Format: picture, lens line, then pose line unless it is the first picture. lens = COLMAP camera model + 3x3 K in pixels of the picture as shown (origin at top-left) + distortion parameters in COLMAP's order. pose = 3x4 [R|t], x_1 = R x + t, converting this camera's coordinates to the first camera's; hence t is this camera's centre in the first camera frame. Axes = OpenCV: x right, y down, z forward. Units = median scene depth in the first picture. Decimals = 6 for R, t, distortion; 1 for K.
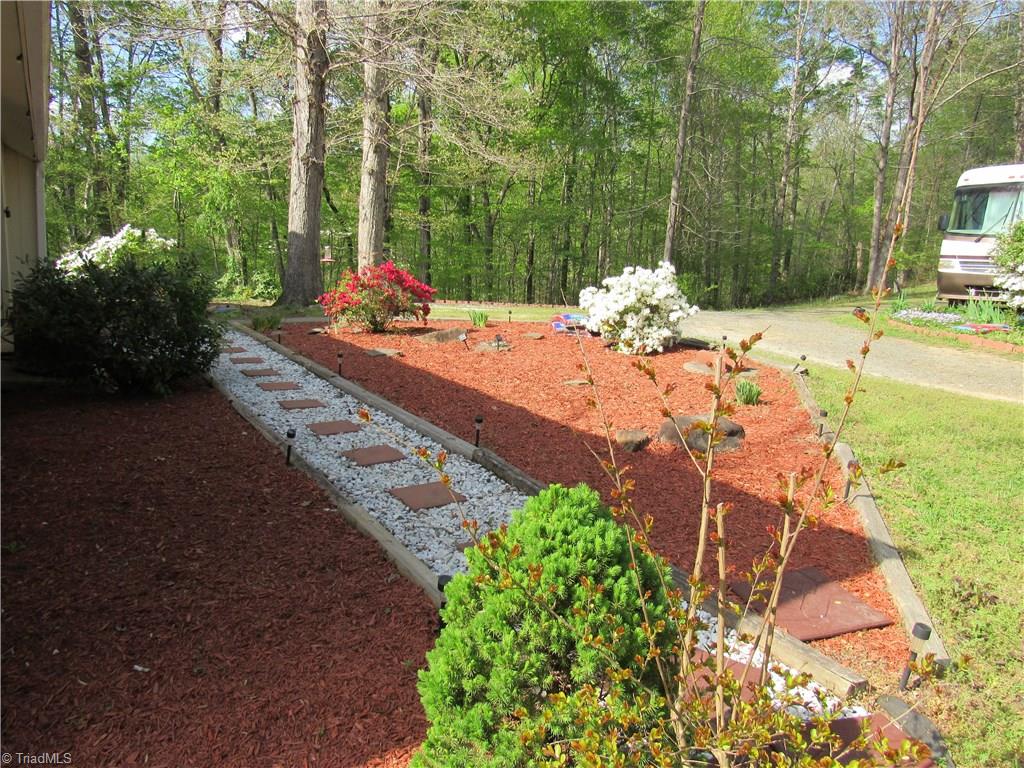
lens RADIAL K [[731.6, 0, 512.1], [0, 731.6, 384.8], [0, 0, 1]] dist [-0.026885, 0.005402]
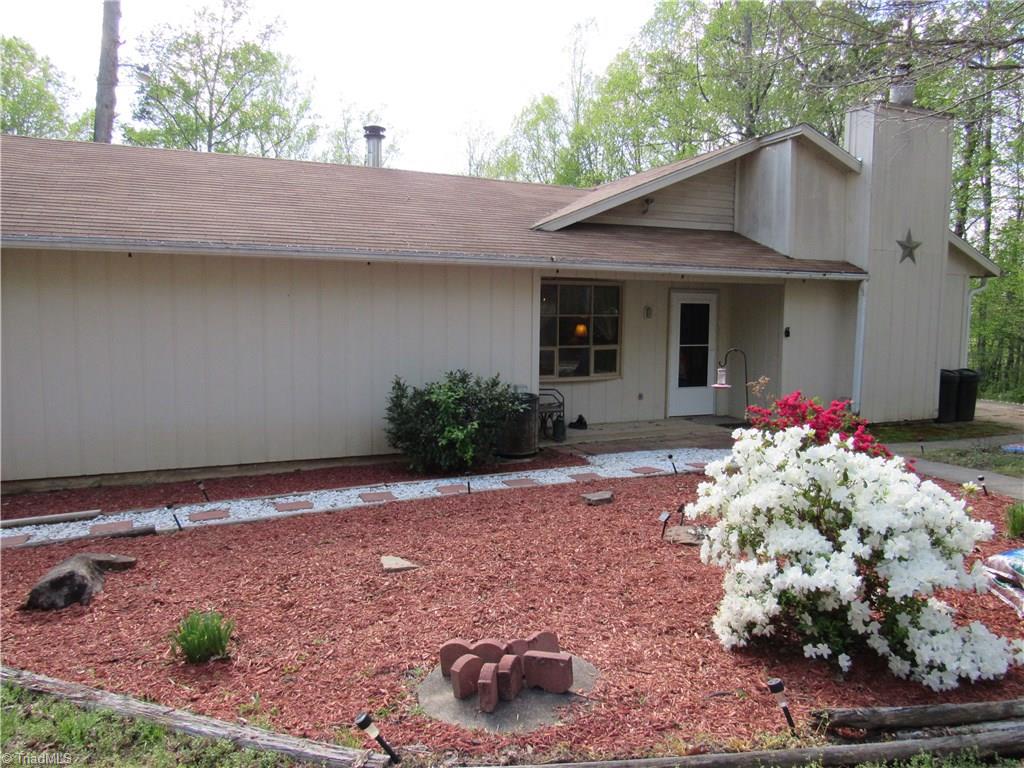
lens RADIAL K [[731.6, 0, 511.2], [0, 731.6, 385.7], [0, 0, 1]] dist [-0.026885, 0.005402]
pose [[-0.115921, 0.040530, -0.992431, 0.298565], [-0.180011, 0.981764, 0.061121, -0.094694], [0.976810, 0.185734, -0.106511, 0.452501]]
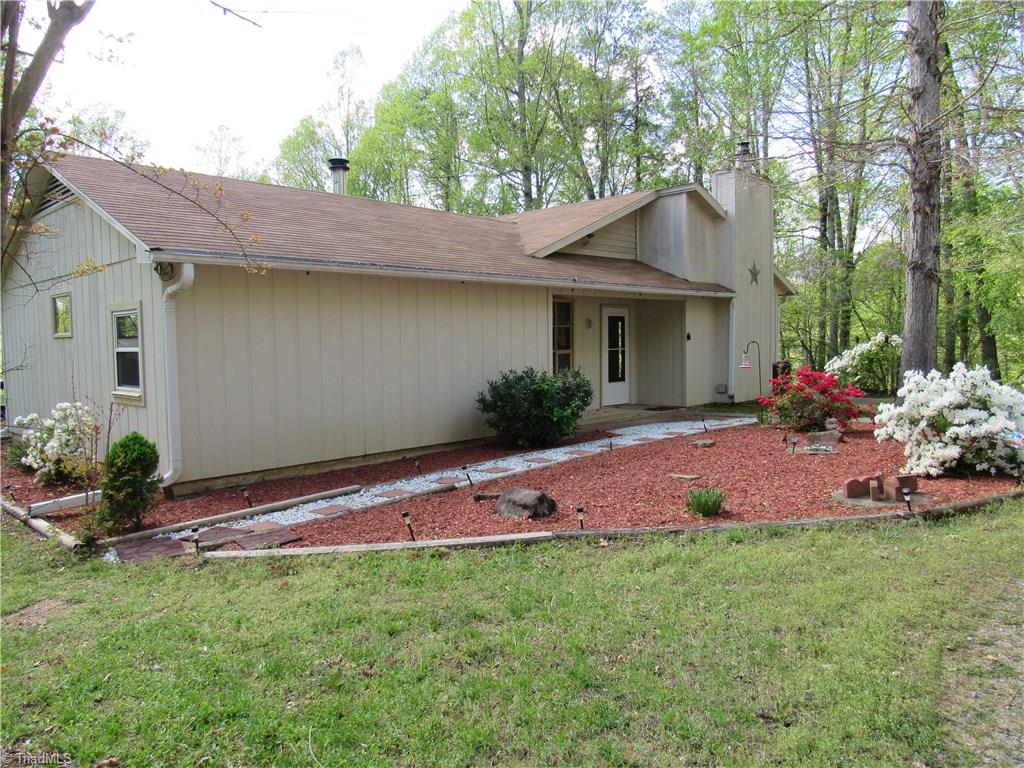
lens RADIAL K [[731.6, 0, 512.5], [0, 731.6, 384.8], [0, 0, 1]] dist [-0.026885, 0.005402]
pose [[0.260016, 0.006235, -0.965584, 0.418016], [-0.134862, 0.990413, -0.029921, -0.029023], [0.956140, 0.138000, 0.258364, 0.173472]]
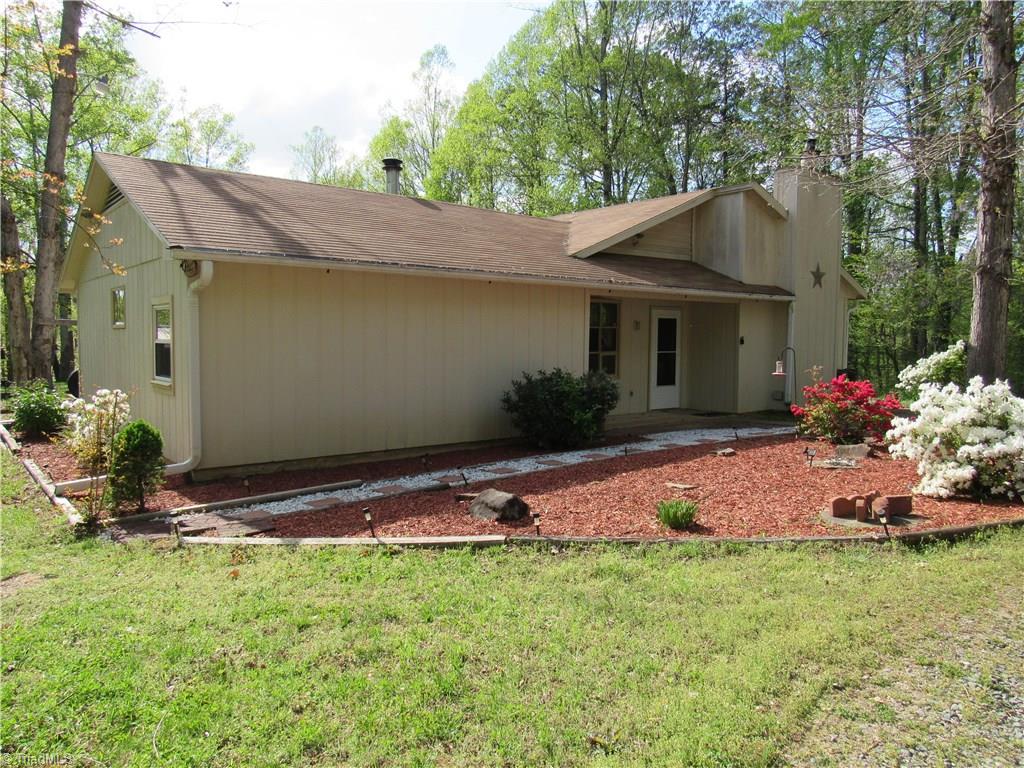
lens RADIAL K [[731.6, 0, 514.4], [0, 731.6, 383.1], [0, 0, 1]] dist [-0.026885, 0.005402]
pose [[0.142385, 0.011855, -0.989740, 0.427541], [-0.166363, 0.985990, -0.012123, -0.039239], [0.975730, 0.166383, 0.142362, 0.228360]]
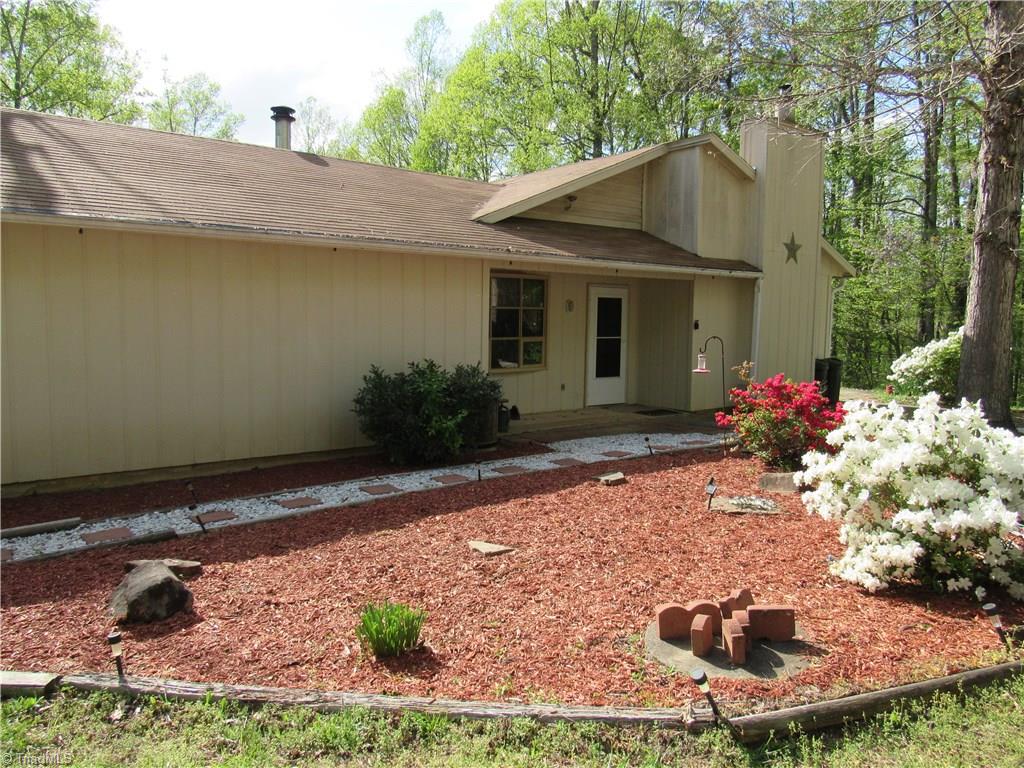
lens RADIAL K [[731.6, 0, 513.4], [0, 731.6, 382.5], [0, 0, 1]] dist [-0.026885, 0.005402]
pose [[0.120009, 0.039334, -0.991993, 0.303162], [-0.174678, 0.984463, 0.017904, -0.070962], [0.977285, 0.171131, 0.125015, 0.355093]]
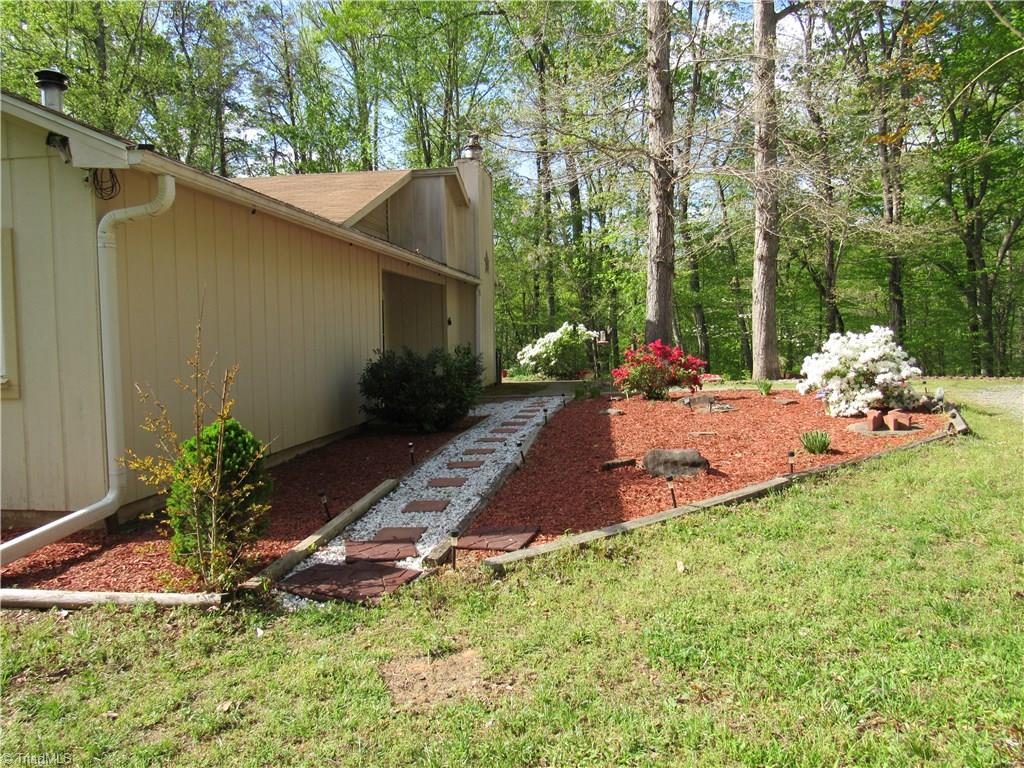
lens RADIAL K [[747.8, 0, 511.5], [0, 747.8, 383.4], [0, 0, 1]] dist [-0.026880, -0.001438]
pose [[0.771567, -0.021433, -0.635787, 0.233844], [-0.053057, 0.993782, -0.097889, 0.019436], [0.633932, 0.109261, 0.765632, -0.051447]]
